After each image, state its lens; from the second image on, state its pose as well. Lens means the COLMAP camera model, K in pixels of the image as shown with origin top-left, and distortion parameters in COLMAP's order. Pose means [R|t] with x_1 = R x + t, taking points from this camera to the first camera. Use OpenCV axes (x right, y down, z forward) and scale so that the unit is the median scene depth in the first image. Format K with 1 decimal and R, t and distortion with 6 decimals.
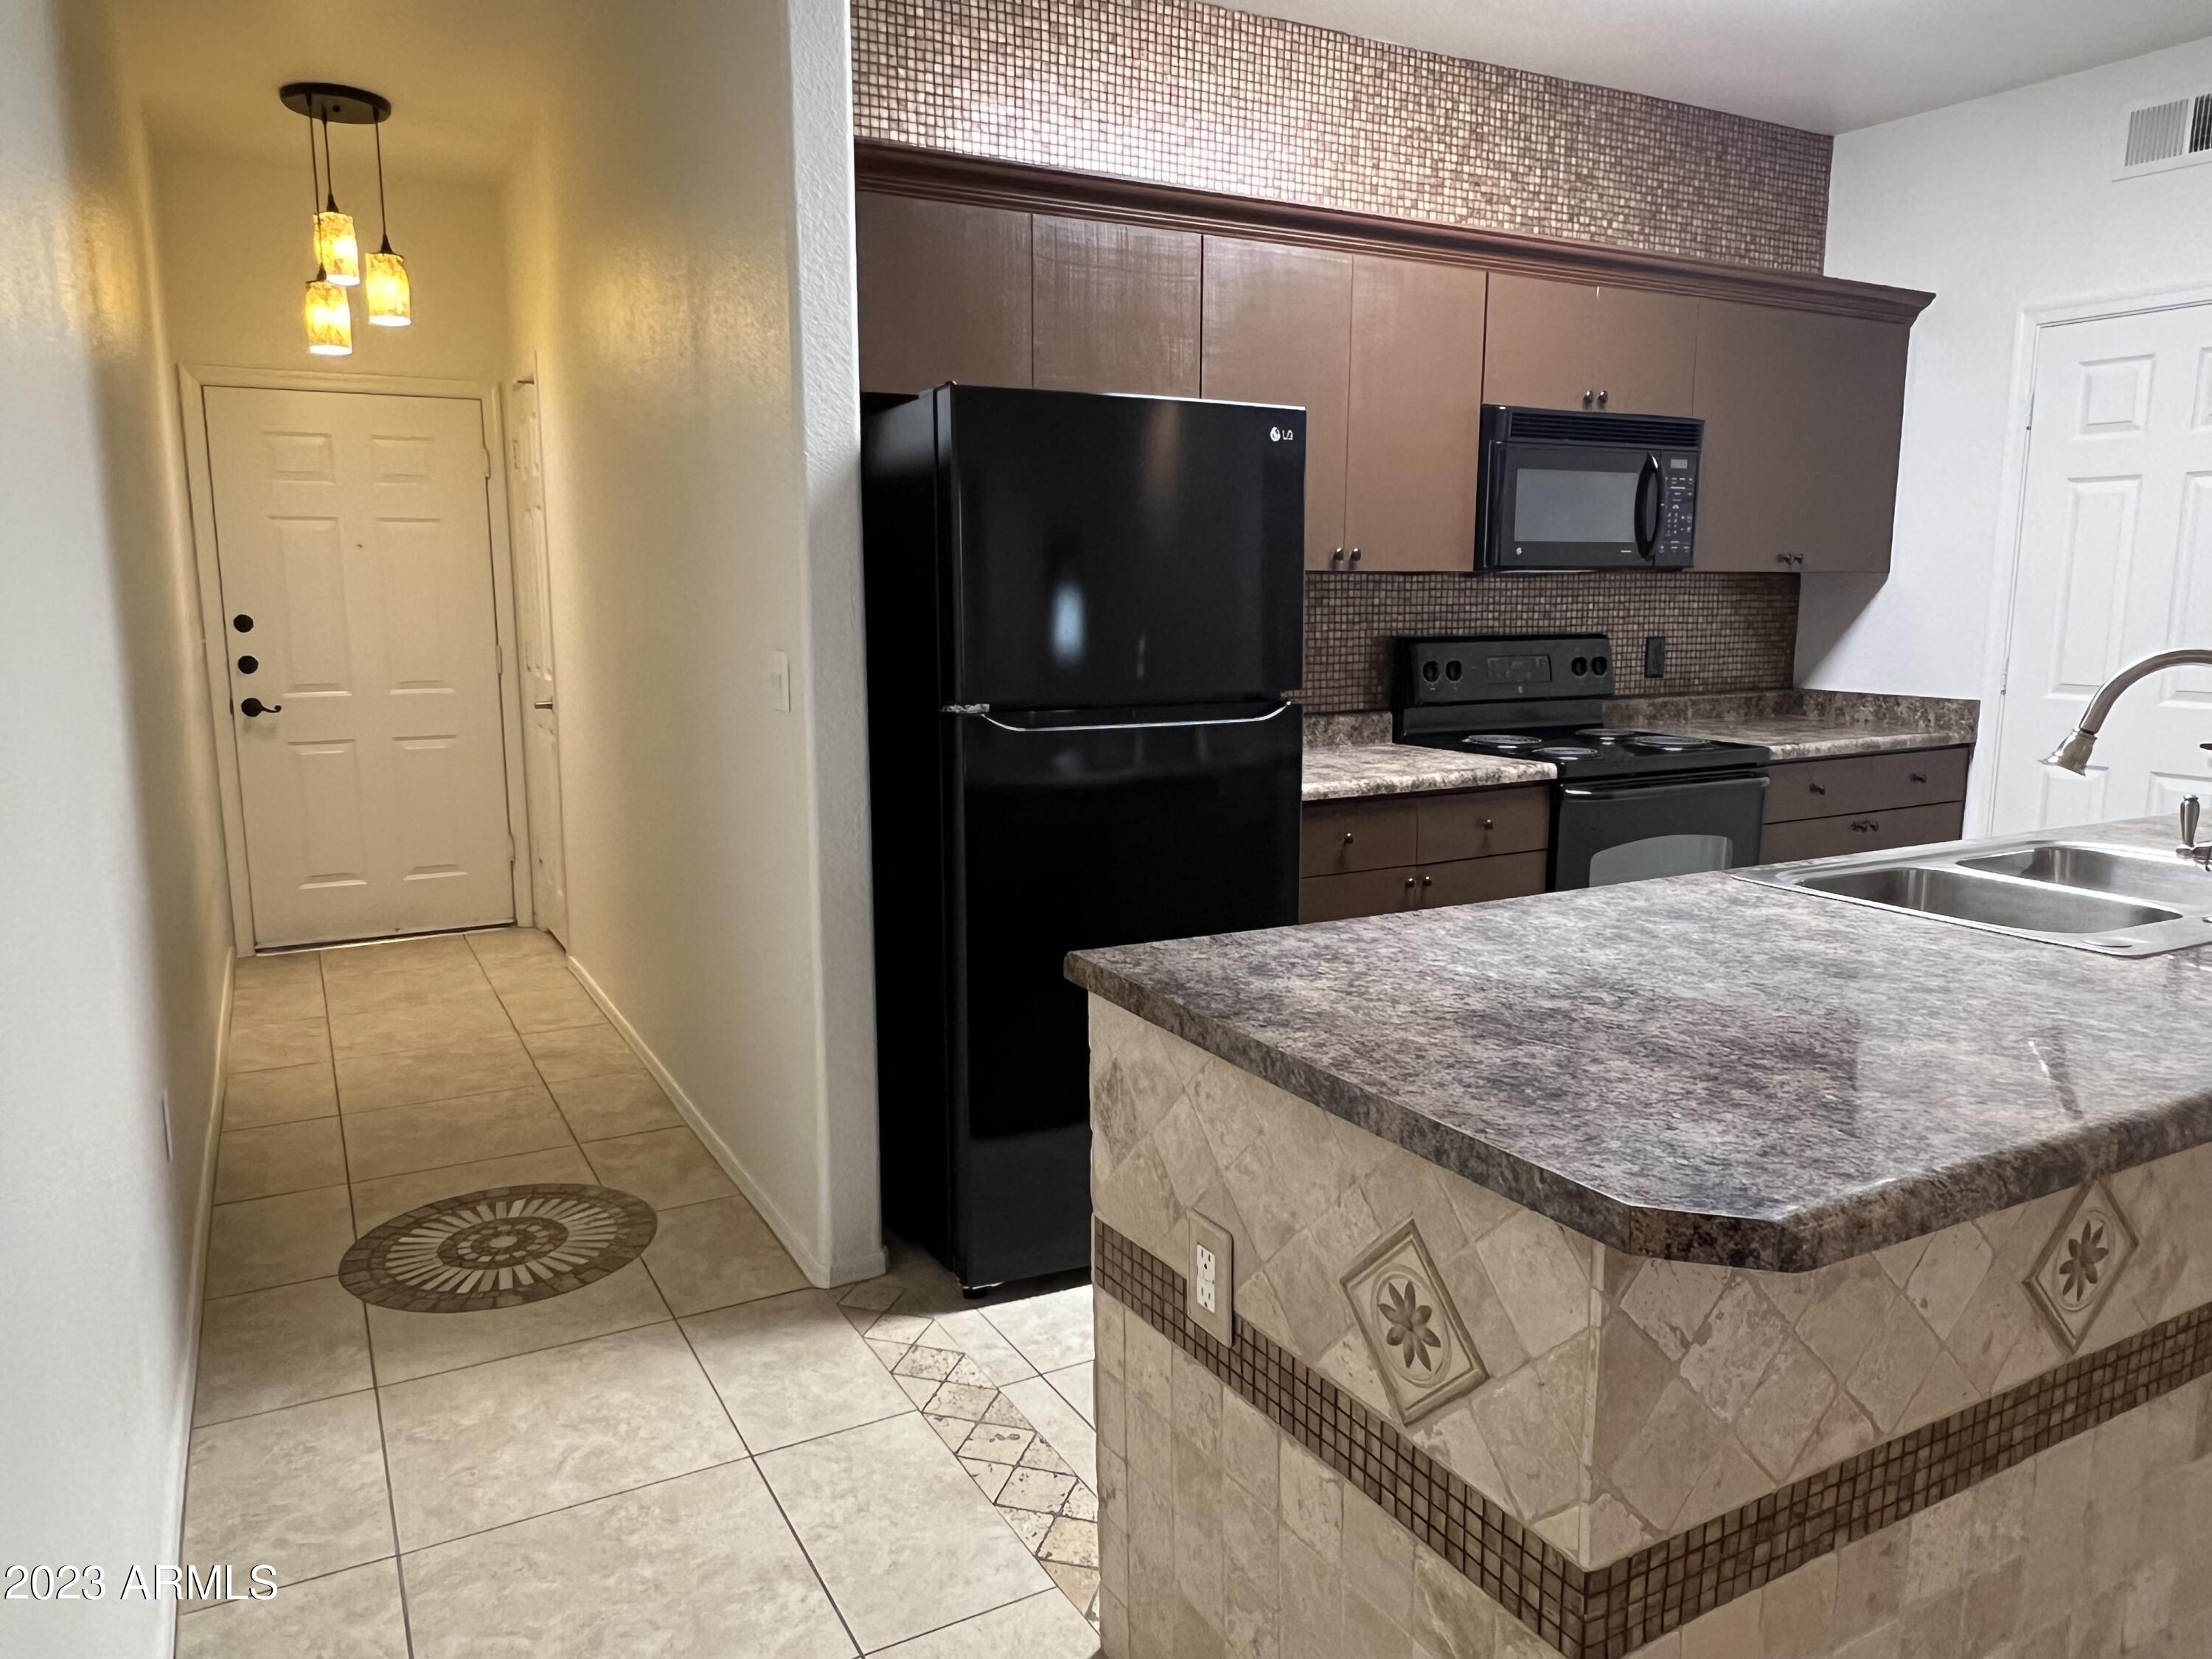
lens RADIAL K [[1504.4, 0, 1086.9], [0, 1504.4, 831.0], [0, 0, 1]] dist [-0.003077, -0.001030]
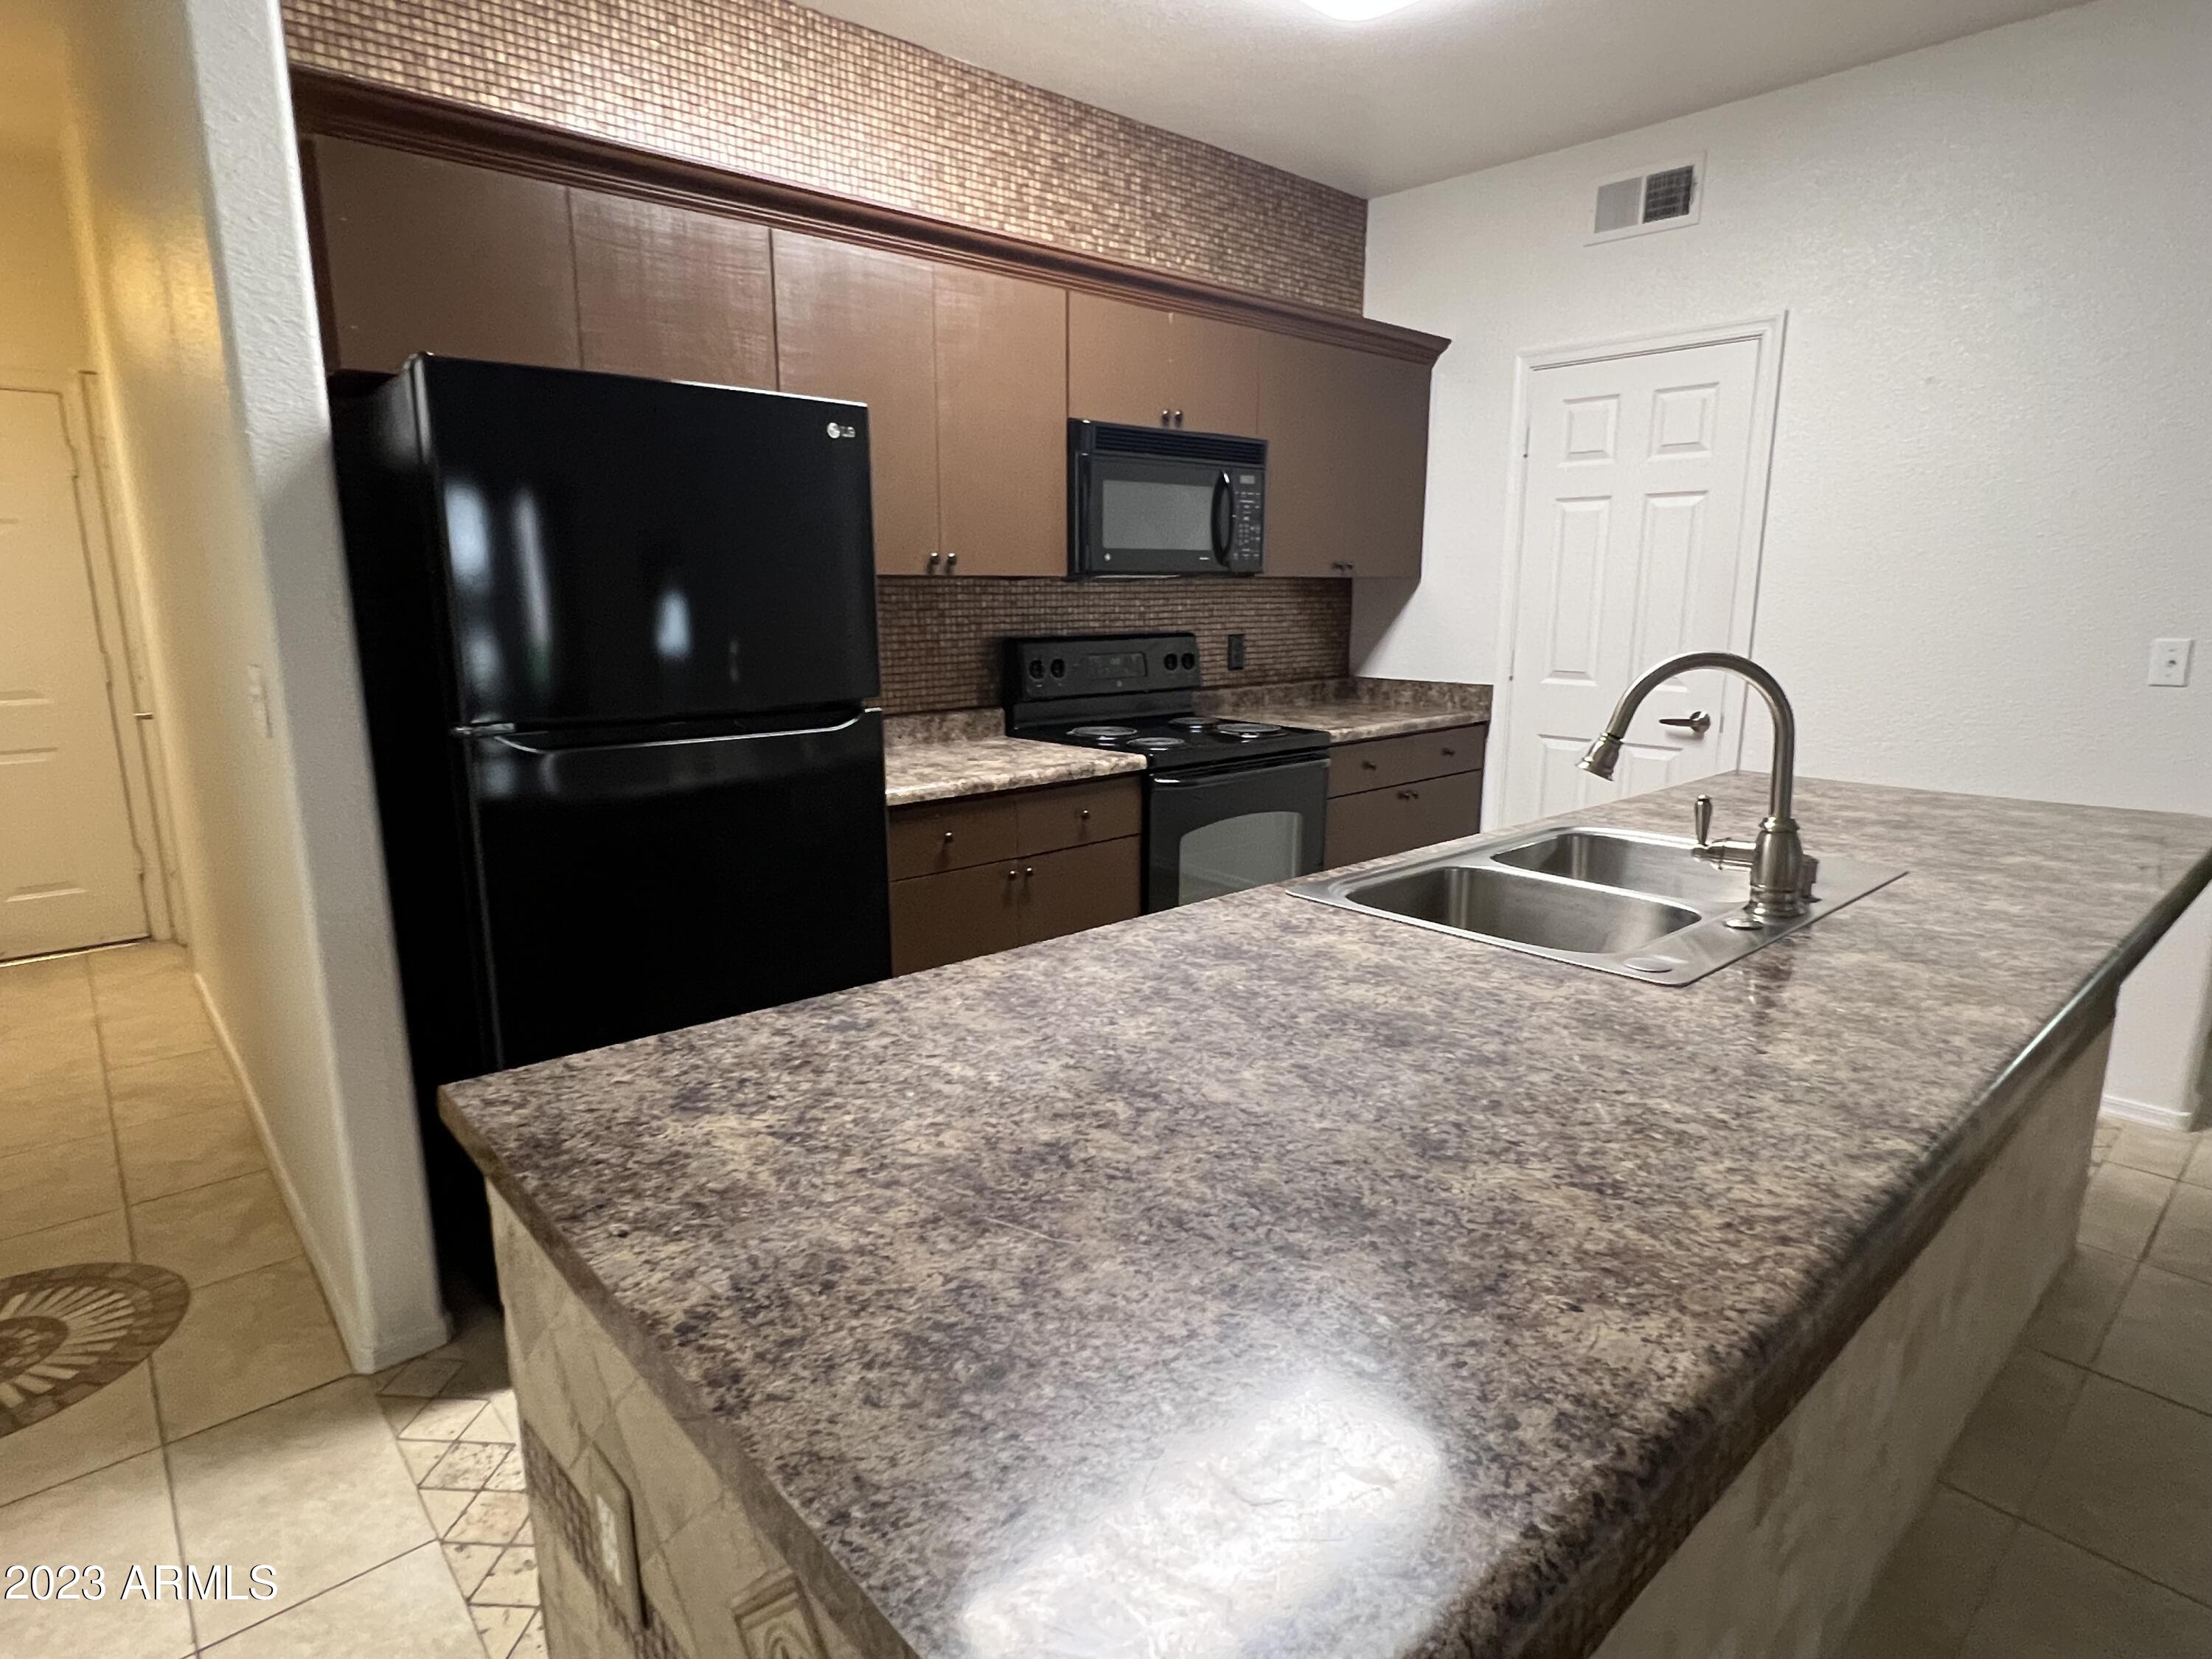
lens RADIAL K [[1190.4, 0, 1103.4], [0, 1190.4, 831.3], [0, 0, 1]] dist [-0.001885, -0.000725]
pose [[0.973316, -0.046755, 0.224655, 0.081746], [0.037994, 0.998345, 0.043166, -0.026304], [-0.226302, -0.033479, 0.973482, 0.159886]]
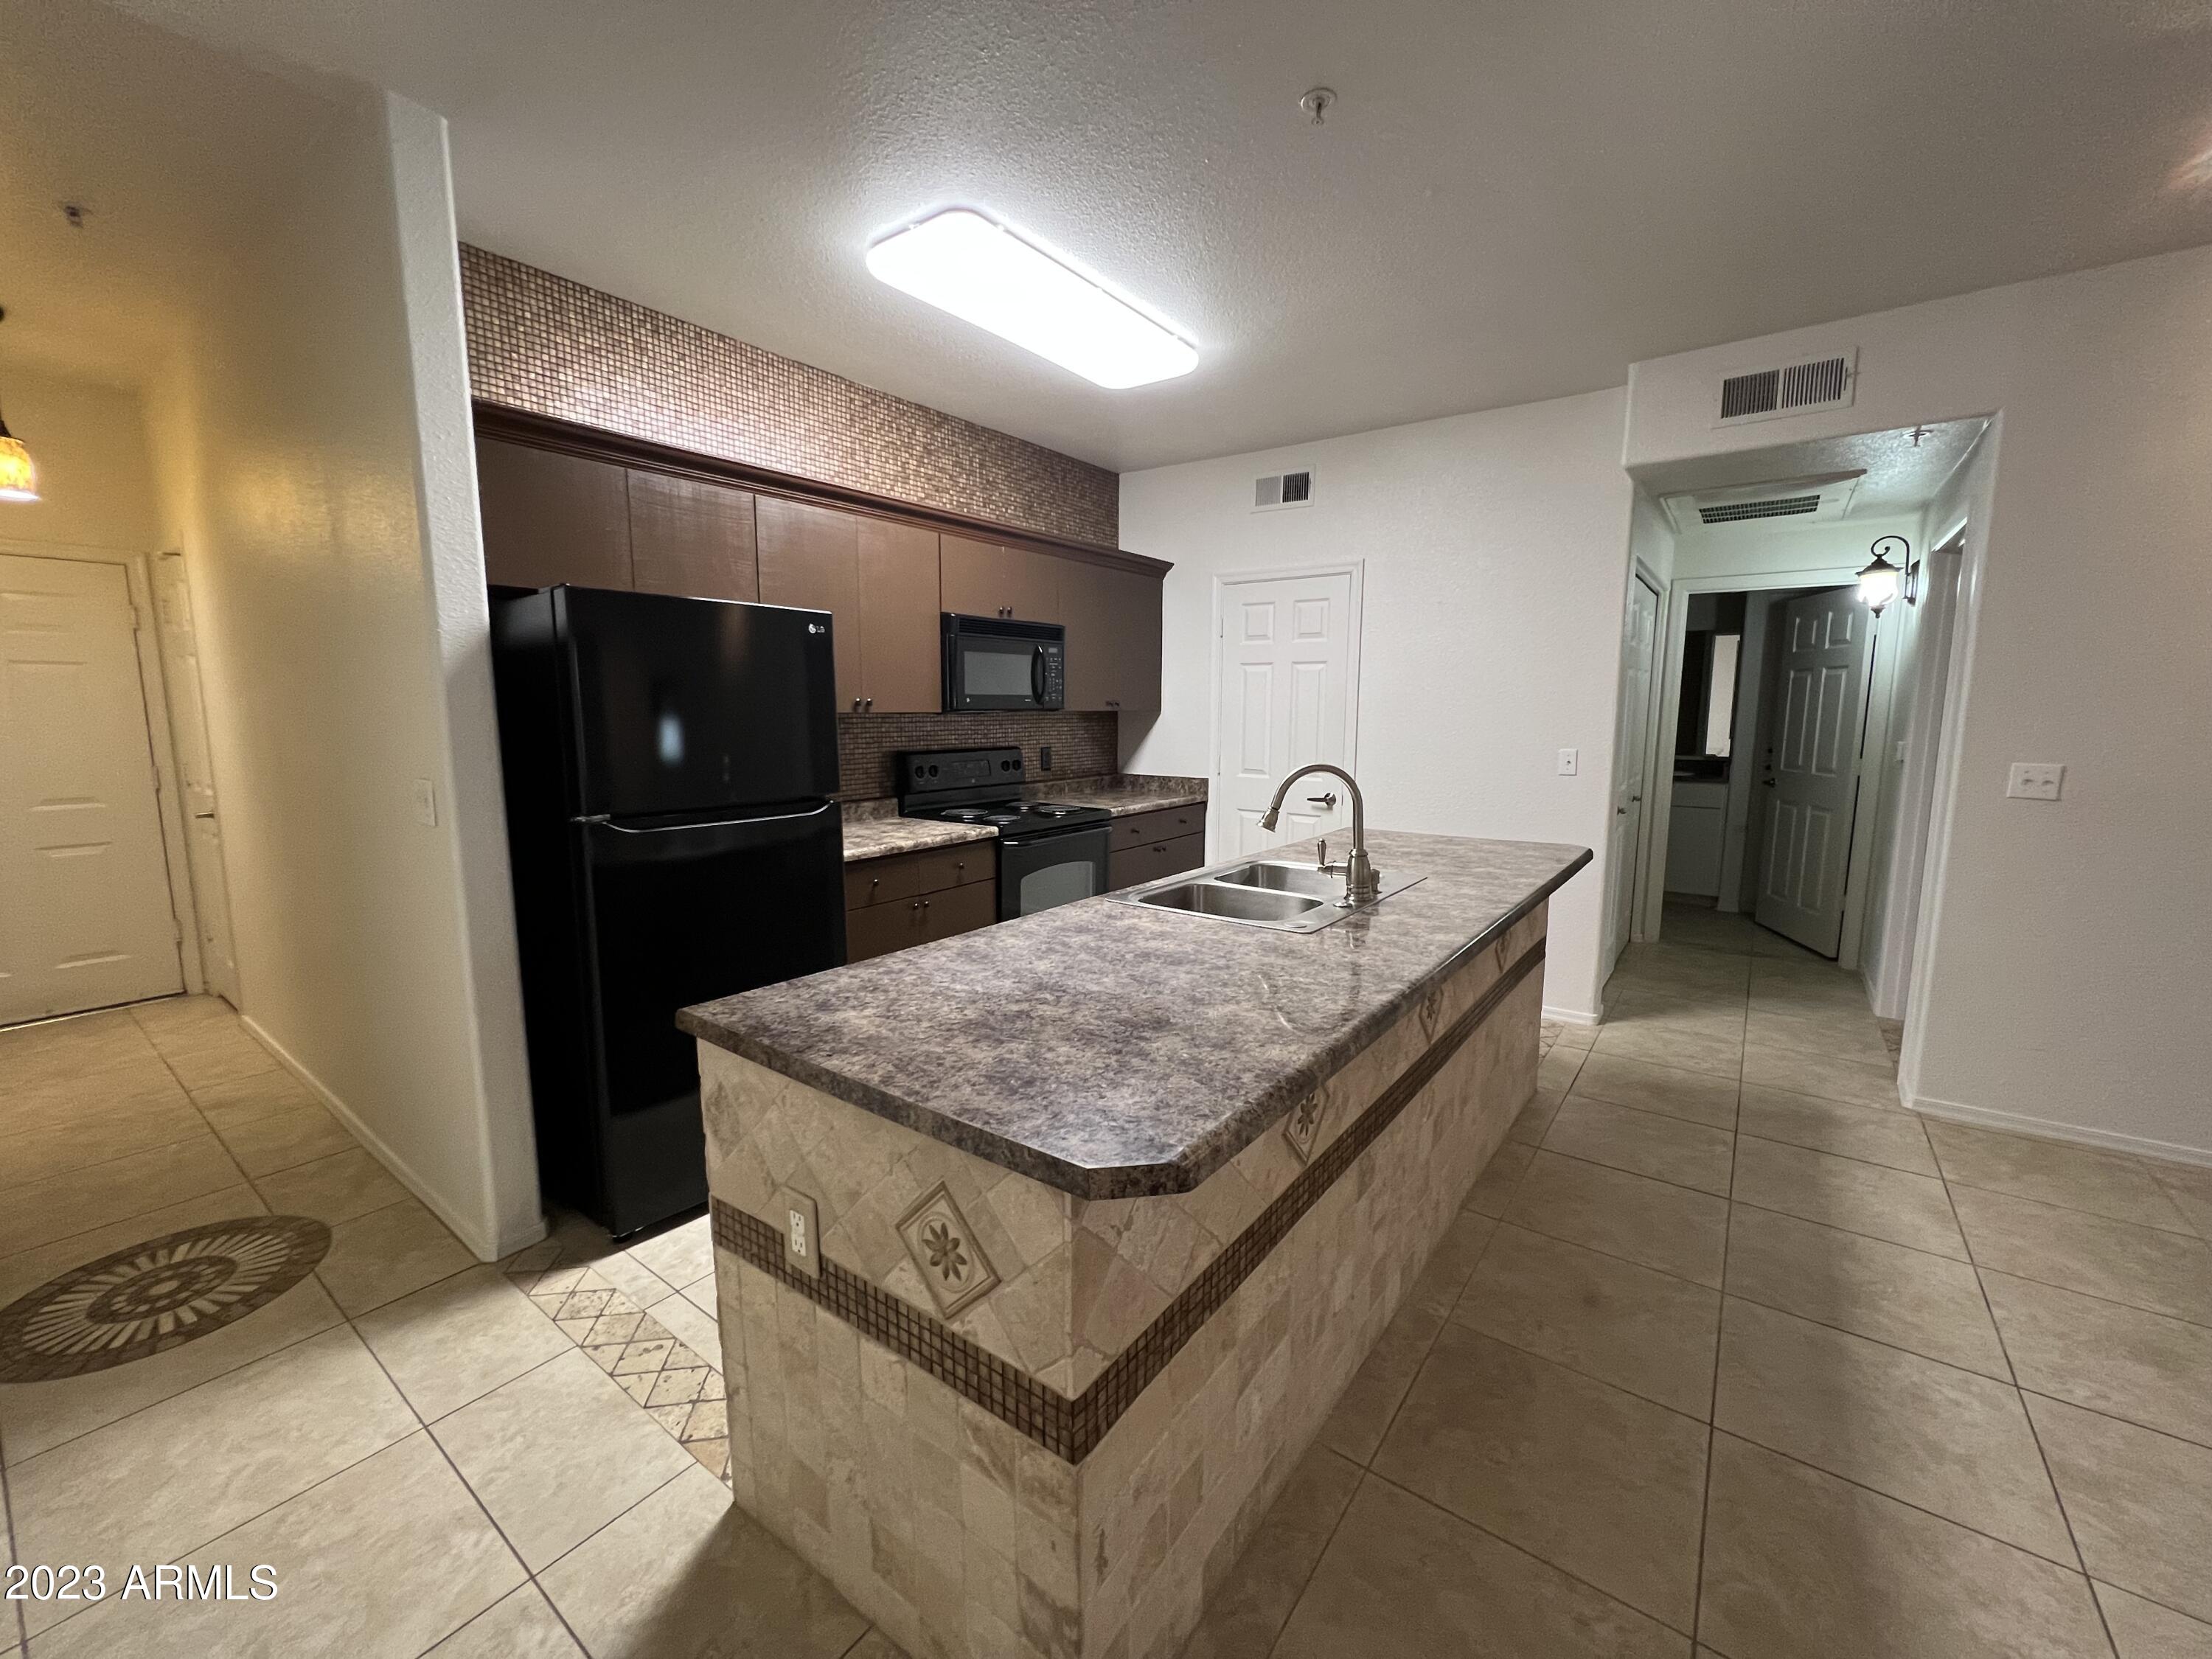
lens RADIAL K [[891.4, 0, 1105.2], [0, 891.4, 823.4], [0, 0, 1]] dist [-0.002972, 0.000725]
pose [[0.907098, -0.051905, 0.417706, 0.004558], [0.064859, 0.997752, -0.016866, -0.022361], [-0.415892, 0.042391, 0.908426, 0.041110]]
